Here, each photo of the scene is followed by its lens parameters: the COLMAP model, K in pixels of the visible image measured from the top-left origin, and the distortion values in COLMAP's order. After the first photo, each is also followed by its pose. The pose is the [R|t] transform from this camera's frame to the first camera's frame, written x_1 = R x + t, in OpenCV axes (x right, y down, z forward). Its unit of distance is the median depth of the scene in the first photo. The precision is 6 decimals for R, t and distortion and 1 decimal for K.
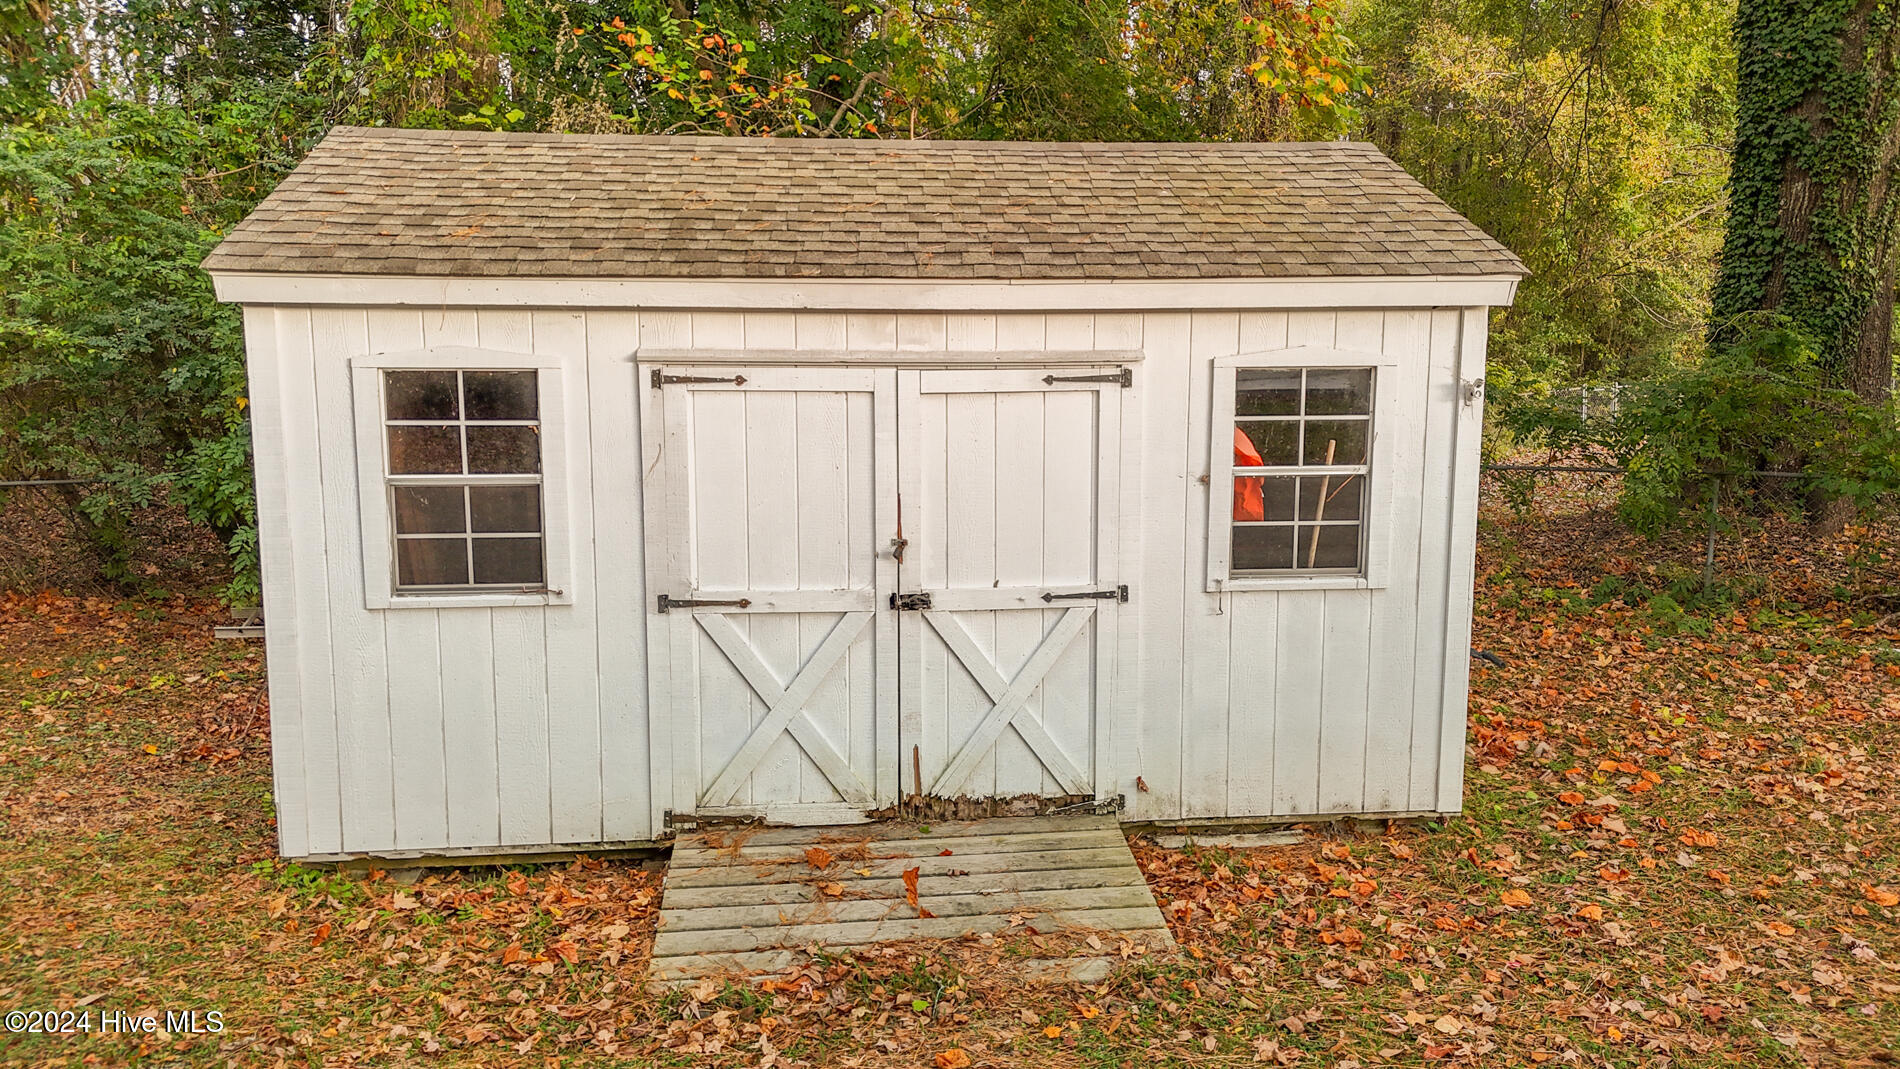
lens RADIAL K [[1391.6, 0, 954.5], [0, 1391.6, 533.9], [0, 0, 1]] dist [0.073919, -0.061537]
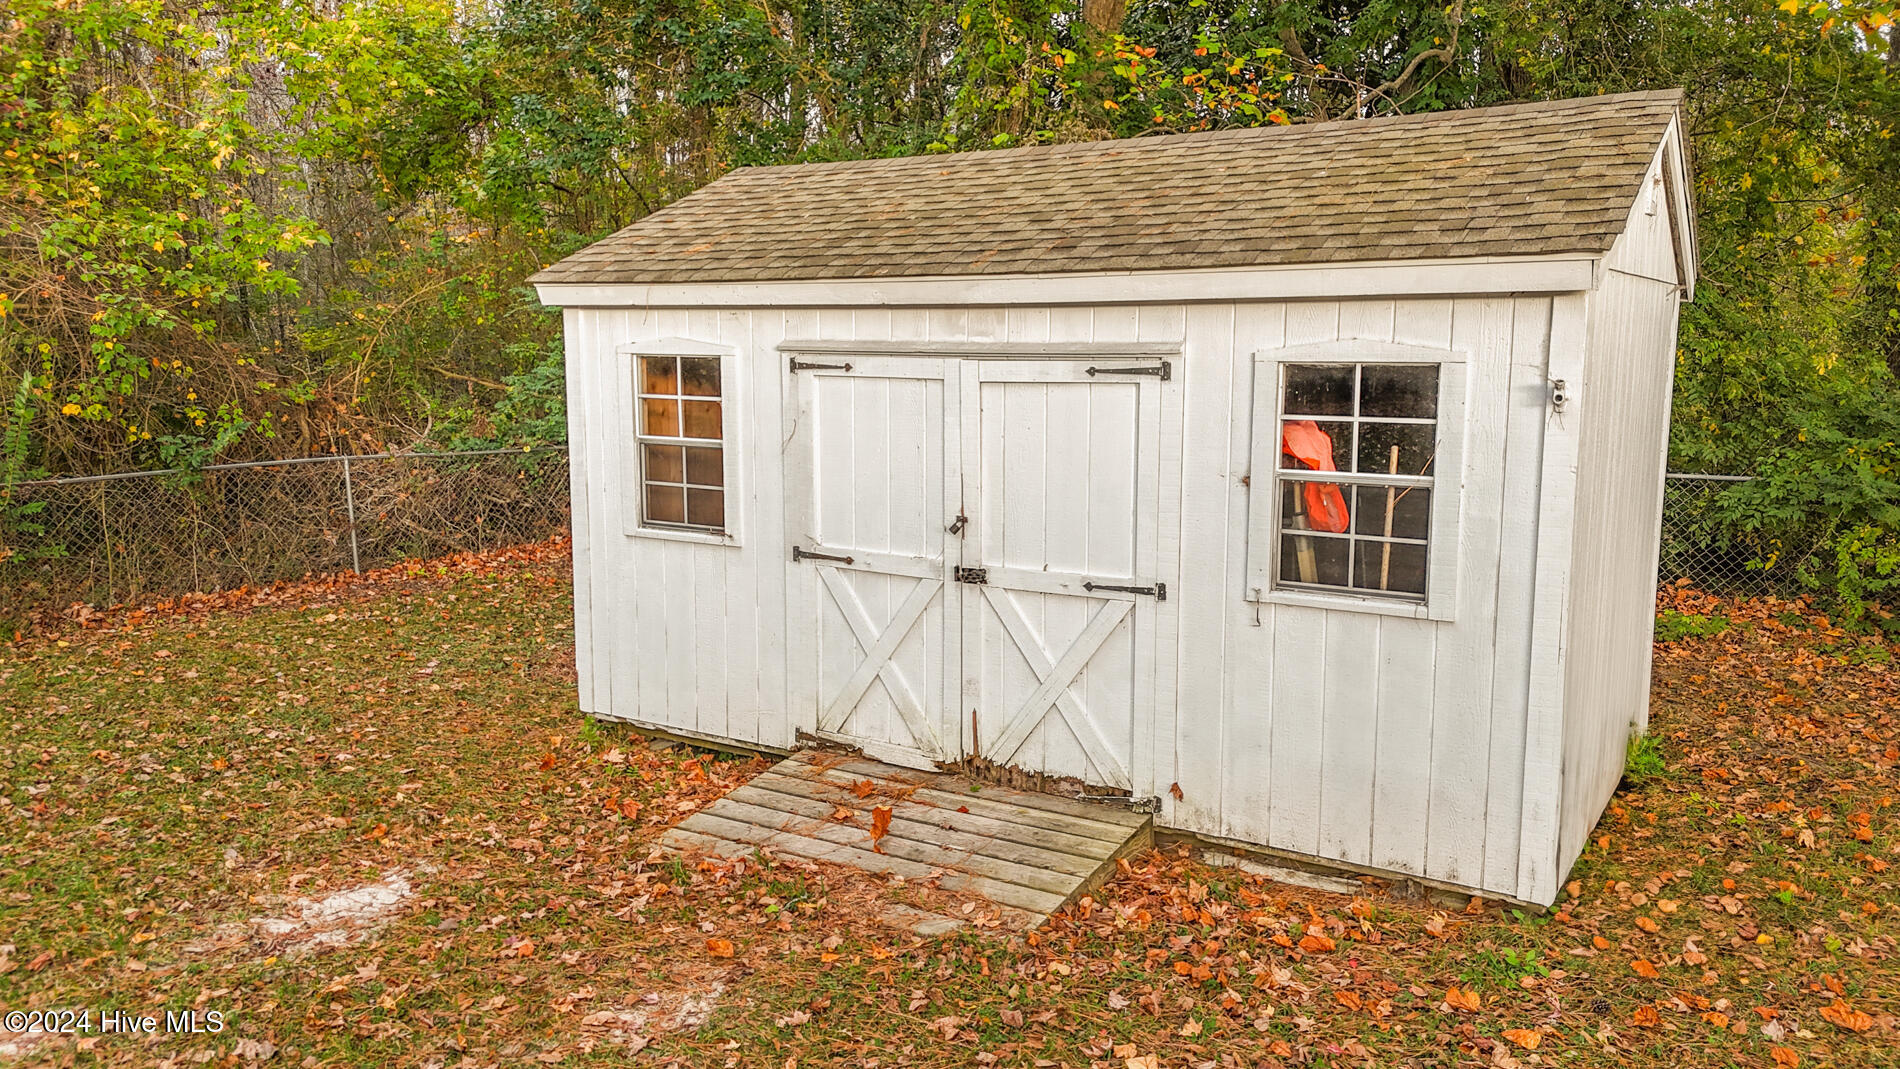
lens RADIAL K [[1391.6, 0, 945.0], [0, 1391.6, 530.0], [0, 0, 1]] dist [0.073919, -0.061537]
pose [[0.787638, 0.086962, -0.609971, 0.610869], [-0.087036, 0.995766, 0.029576, -0.016239], [0.609961, 0.029794, 0.791872, 0.133841]]
